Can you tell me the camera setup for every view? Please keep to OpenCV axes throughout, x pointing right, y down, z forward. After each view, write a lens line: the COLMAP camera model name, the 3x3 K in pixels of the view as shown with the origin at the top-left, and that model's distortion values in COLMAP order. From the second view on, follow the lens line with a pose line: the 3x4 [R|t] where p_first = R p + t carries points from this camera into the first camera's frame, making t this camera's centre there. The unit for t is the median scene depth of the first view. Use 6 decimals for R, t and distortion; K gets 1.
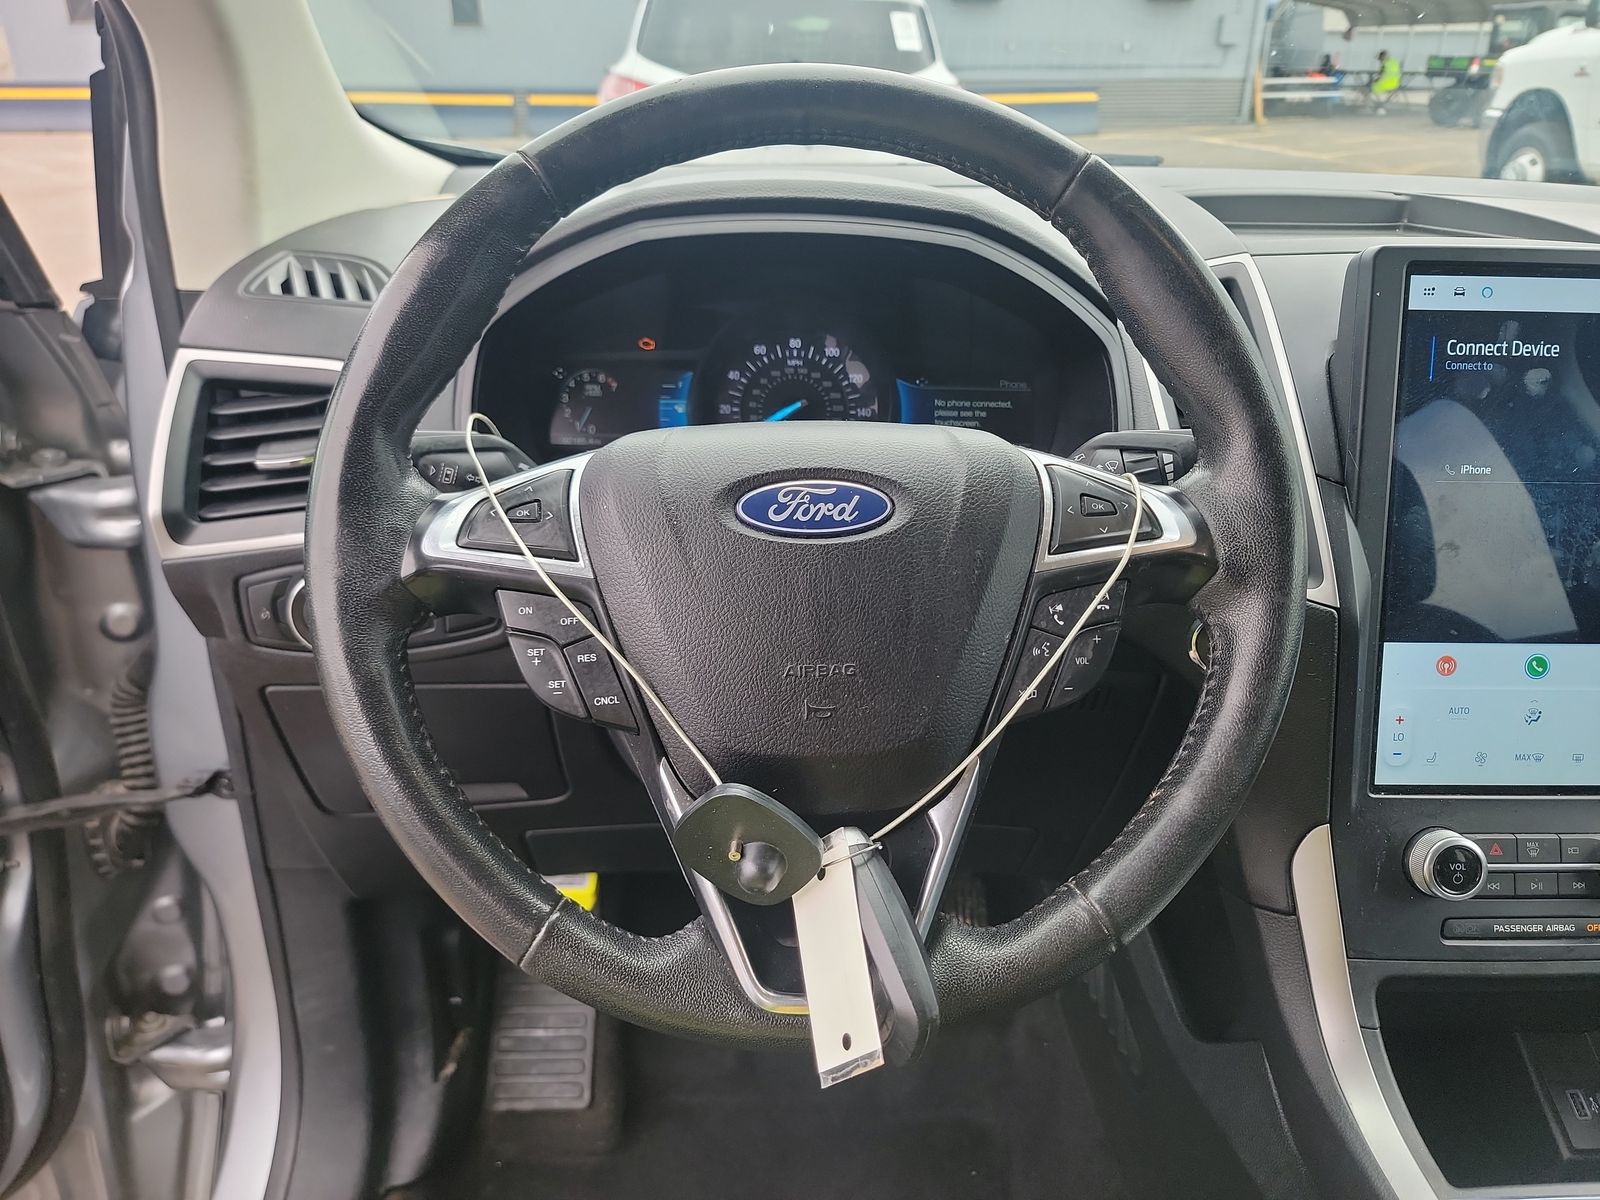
lens RADIAL K [[1114.7, 0, 798.2], [0, 1114.7, 608.6], [0, 0, 1]] dist [0.003439, -0.004209]
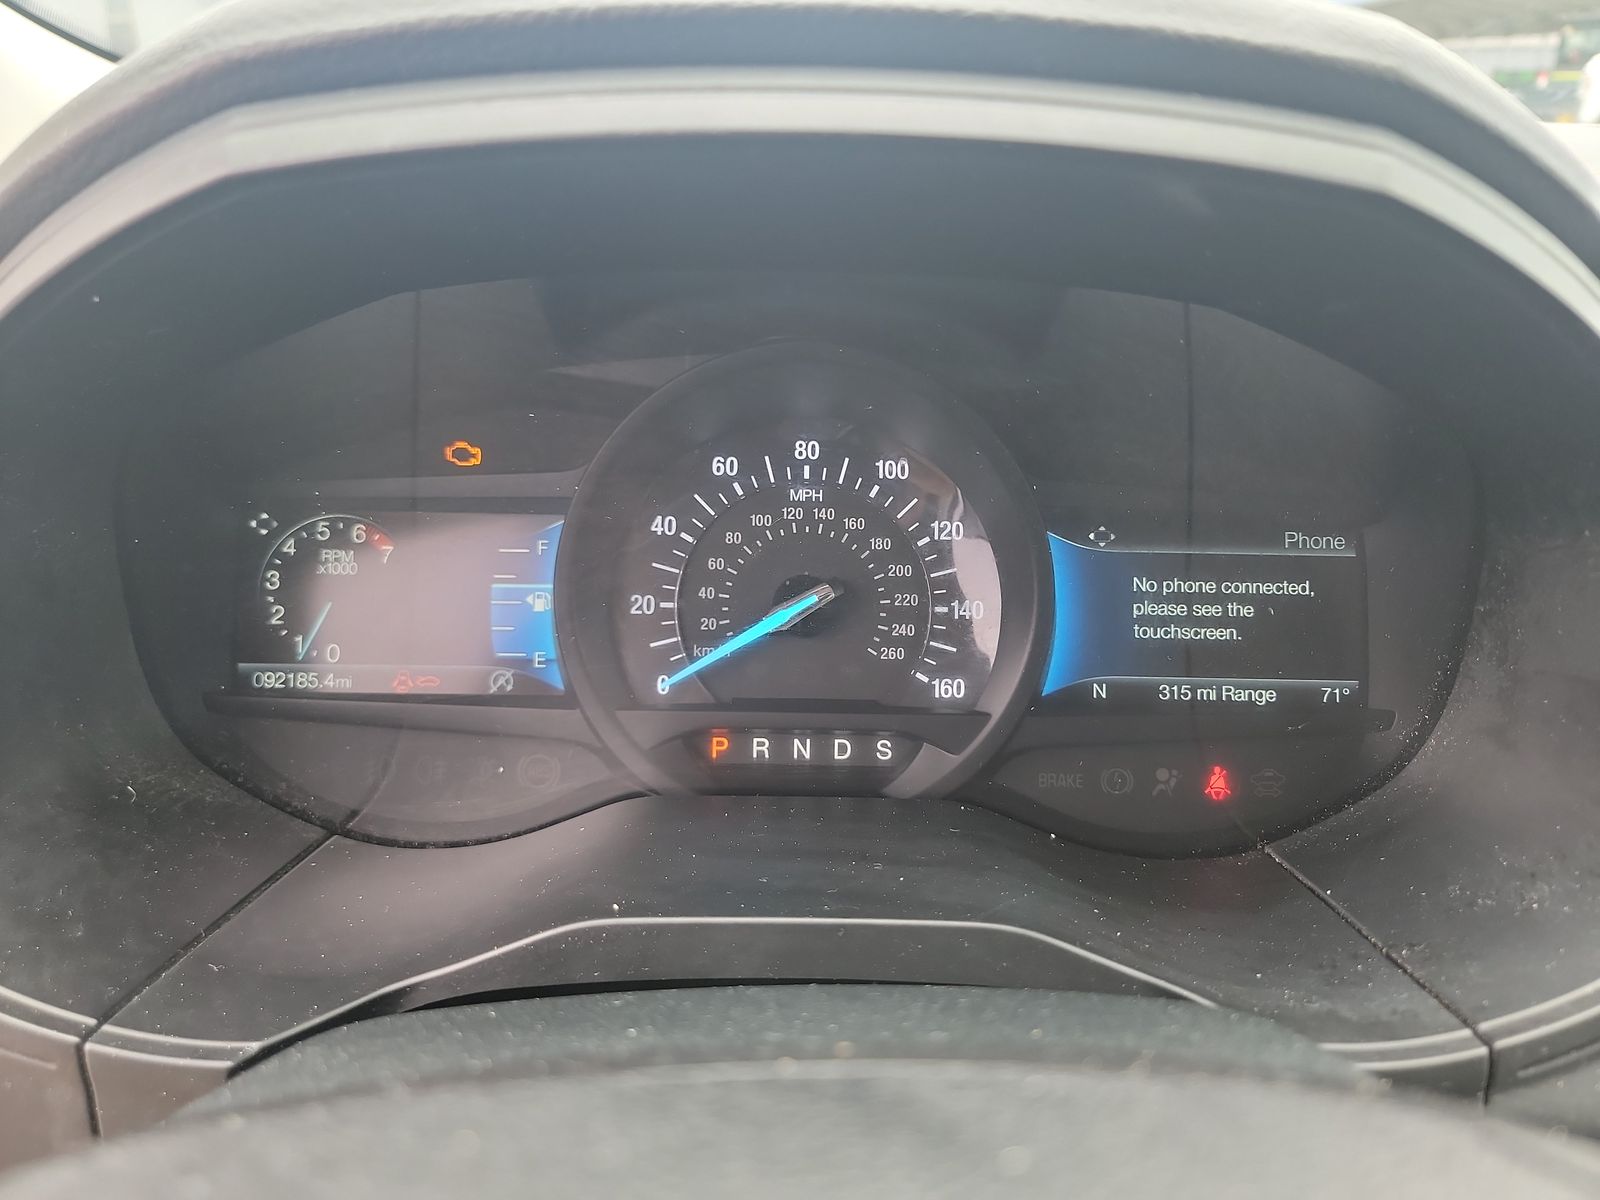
lens RADIAL K [[1114.7, 0, 799.7], [0, 1114.7, 592.3], [0, 0, 1]] dist [0.003439, -0.004209]
pose [[0.999294, 0.000233, -0.037559, 0.010745], [-0.001520, 0.999413, -0.034232, -0.168261], [0.037529, 0.034265, 0.998708, 0.571429]]
